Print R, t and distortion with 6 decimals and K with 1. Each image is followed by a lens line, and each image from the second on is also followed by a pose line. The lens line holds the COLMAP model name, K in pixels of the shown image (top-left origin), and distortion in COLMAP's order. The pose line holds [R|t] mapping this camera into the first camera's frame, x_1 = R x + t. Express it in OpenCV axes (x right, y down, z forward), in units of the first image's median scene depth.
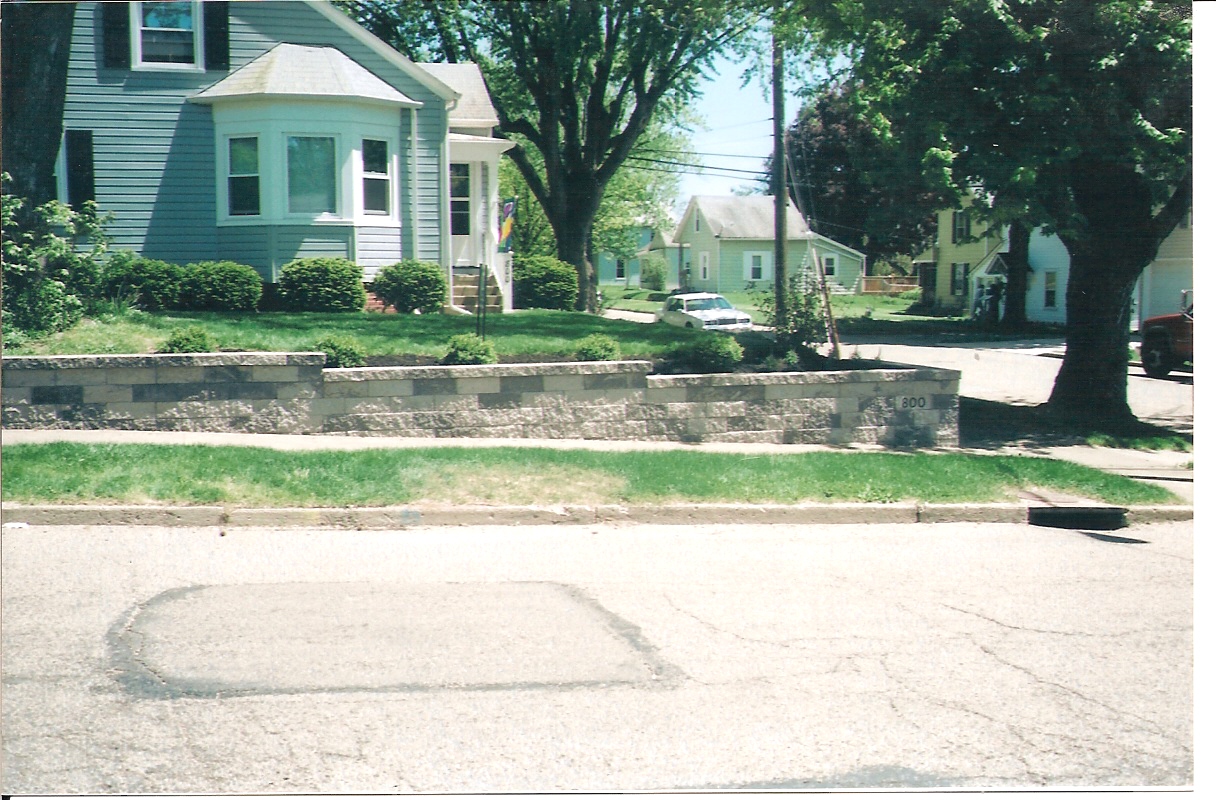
lens RADIAL K [[1386.3, 0, 608.0], [0, 1386.3, 400.0], [0, 0, 1]] dist [-0.047051, 0.004430]
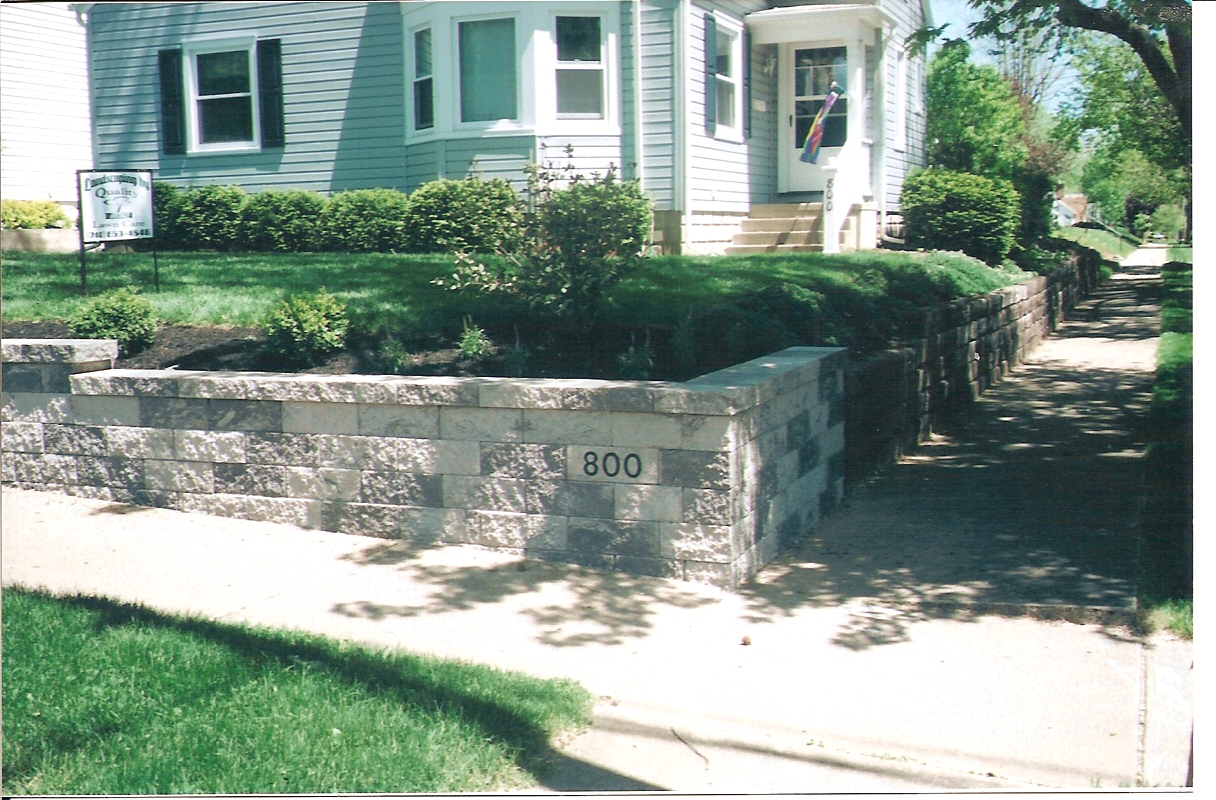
lens RADIAL K [[1386.3, 0, 608.0], [0, 1386.3, 400.0], [0, 0, 1]] dist [-0.047051, 0.004430]
pose [[0.785348, 0.062357, -0.615906, 0.476185], [-0.038995, 0.997921, 0.051312, -0.038529], [0.617825, -0.016280, 0.786147, 0.685024]]
